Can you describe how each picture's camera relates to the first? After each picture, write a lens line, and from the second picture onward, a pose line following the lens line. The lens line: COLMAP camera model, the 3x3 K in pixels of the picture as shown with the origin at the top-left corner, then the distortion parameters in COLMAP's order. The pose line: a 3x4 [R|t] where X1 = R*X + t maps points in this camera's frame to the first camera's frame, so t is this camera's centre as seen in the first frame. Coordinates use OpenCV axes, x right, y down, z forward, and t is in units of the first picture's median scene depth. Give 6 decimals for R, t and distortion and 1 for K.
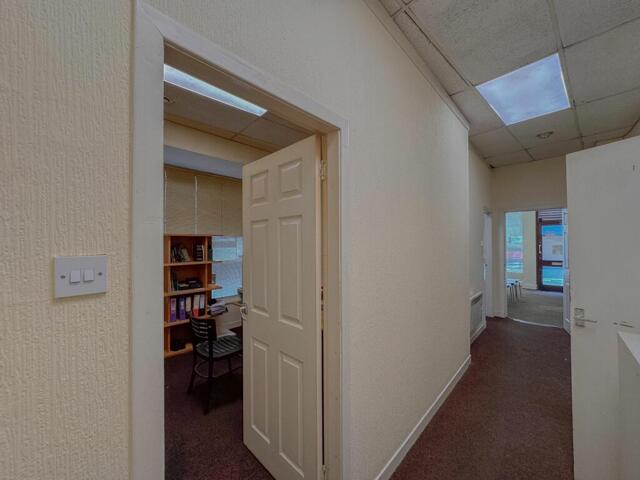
lens RADIAL K [[254.7, 0, 322.8], [0, 254.7, 242.0], [0, 0, 1]] dist [0.001147, -0.000387]
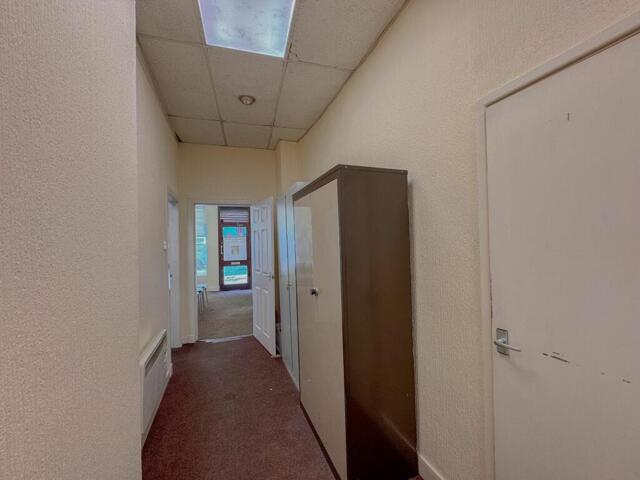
lens RADIAL K [[254.7, 0, 319.2], [0, 254.7, 239.1], [0, 0, 1]] dist [0.001147, -0.000387]
pose [[0.449183, 0.011226, 0.893369, 0.136720], [0.010407, 0.999787, -0.017795, 0.007731], [-0.893379, 0.017291, 0.448971, 0.222390]]
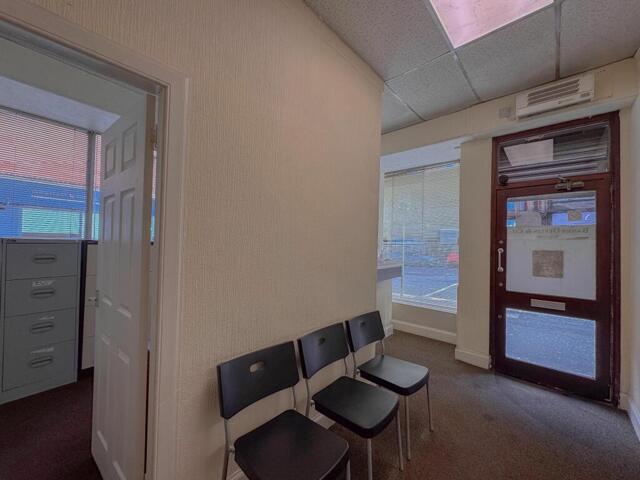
lens RADIAL K [[254.7, 0, 318.5], [0, 254.7, 239.9], [0, 0, 1]] dist [0.001147, -0.000387]
pose [[0.999407, 0.033603, 0.007520, 0.646267], [-0.033536, 0.999399, -0.008777, 0.011636], [-0.007810, 0.008520, 0.999933, 0.698844]]
